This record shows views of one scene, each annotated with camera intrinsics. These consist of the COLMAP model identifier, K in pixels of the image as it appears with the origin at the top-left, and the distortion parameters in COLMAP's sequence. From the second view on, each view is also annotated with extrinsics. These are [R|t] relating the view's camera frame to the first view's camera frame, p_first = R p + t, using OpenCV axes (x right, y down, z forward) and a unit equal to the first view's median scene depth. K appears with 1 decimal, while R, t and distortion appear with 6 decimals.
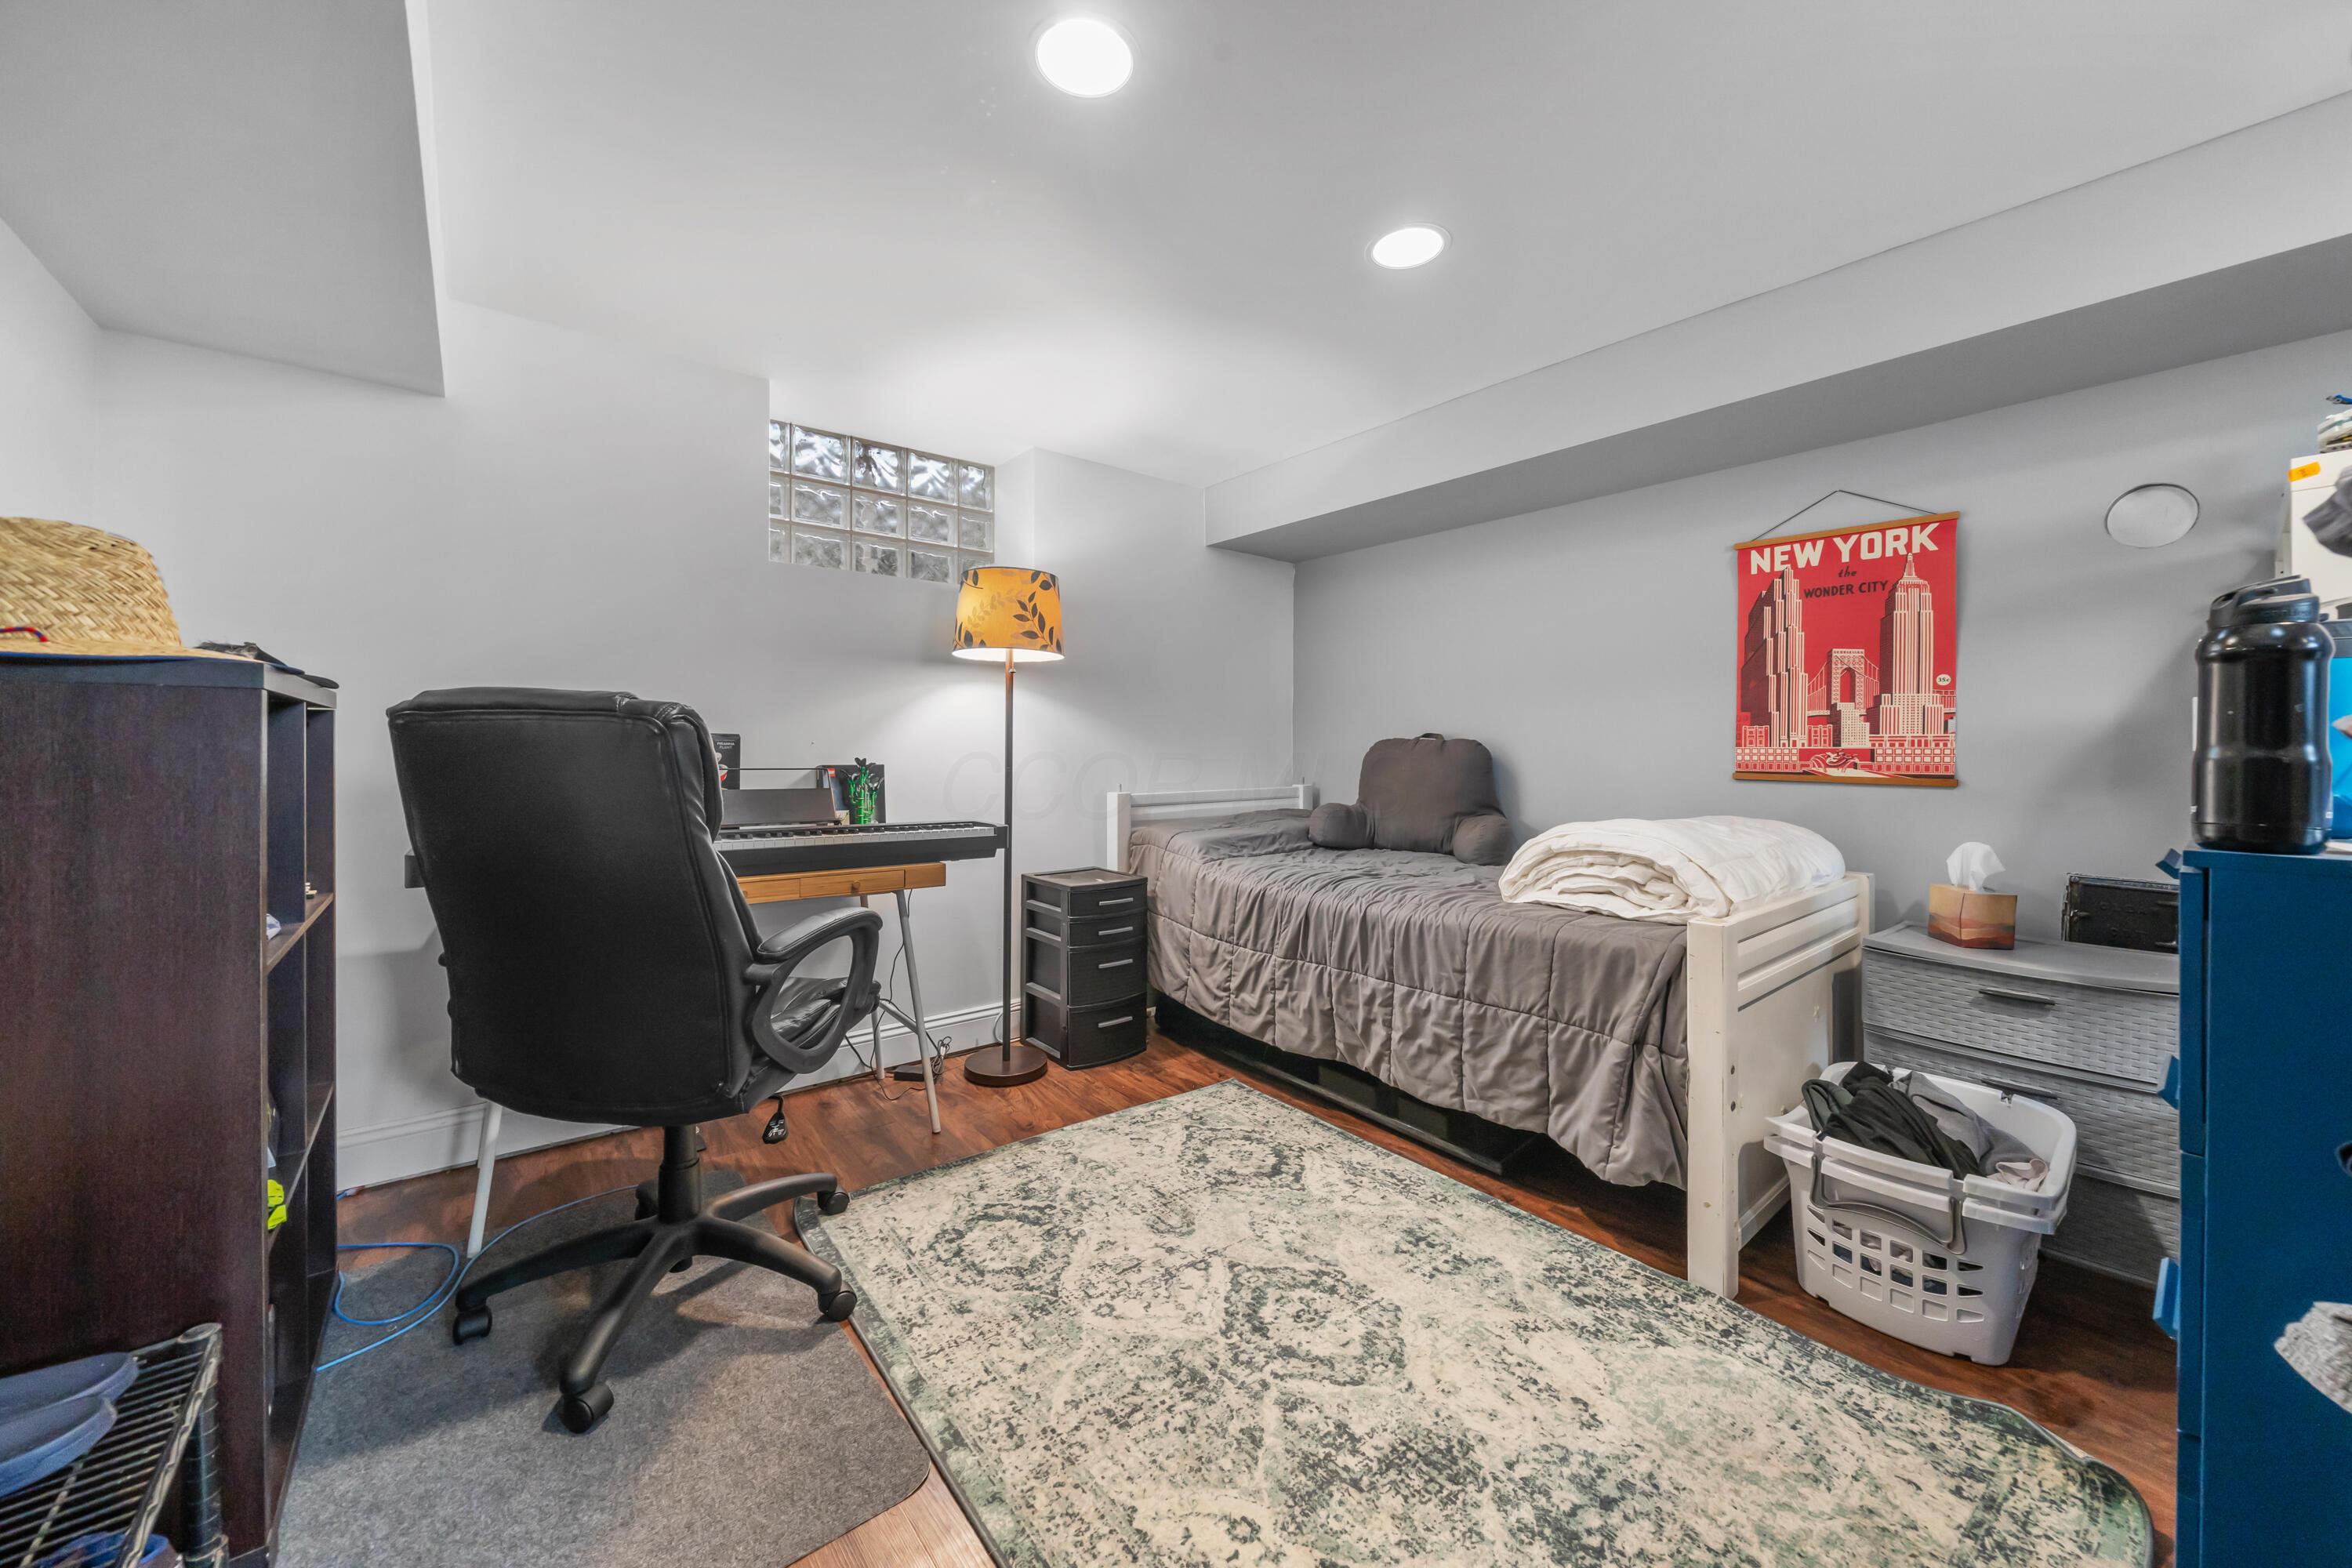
lens RADIAL K [[899.3, 0, 1187.2], [0, 899.3, 764.0], [0, 0, 1]] dist [-0.005627, -0.000220]
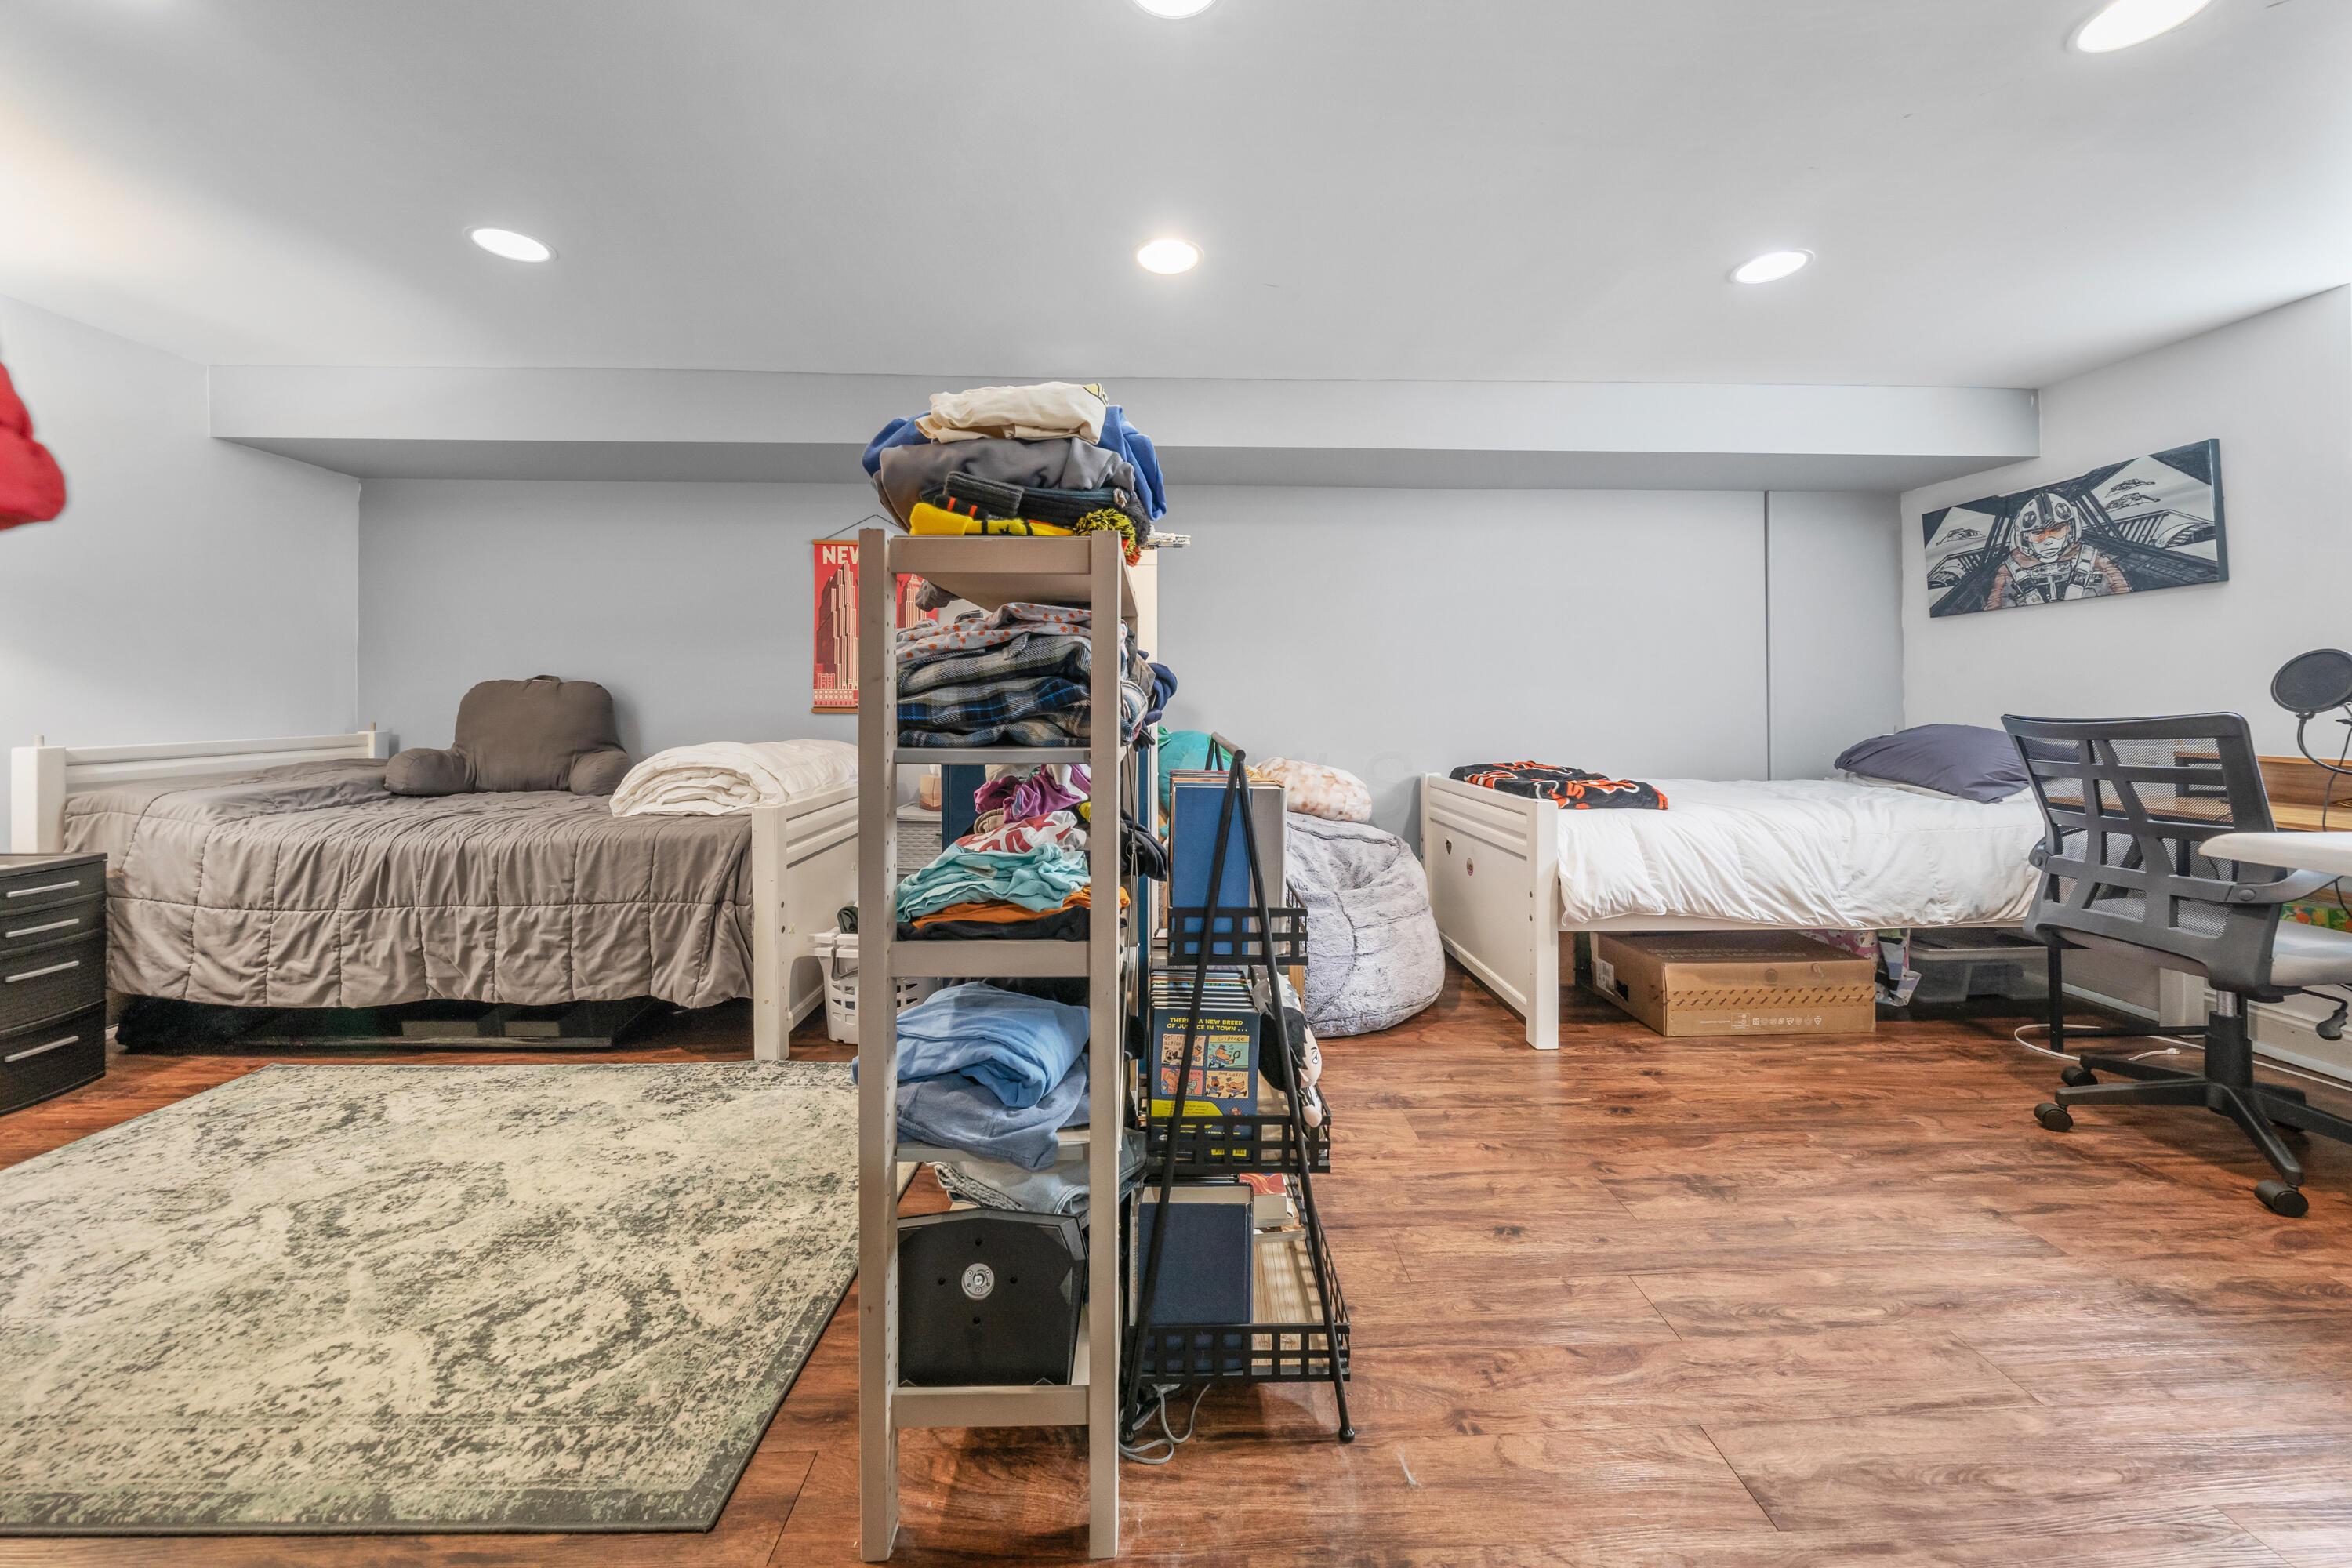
lens RADIAL K [[840.8, 0, 1180.8], [0, 840.8, 693.6], [0, 0, 1]] dist [-0.009972, 0.000908]
pose [[0.618302, 0.003169, 0.785934, -0.054336], [0.012747, 0.999820, -0.014060, 0.016481], [-0.785837, 0.018712, 0.618150, -0.283922]]
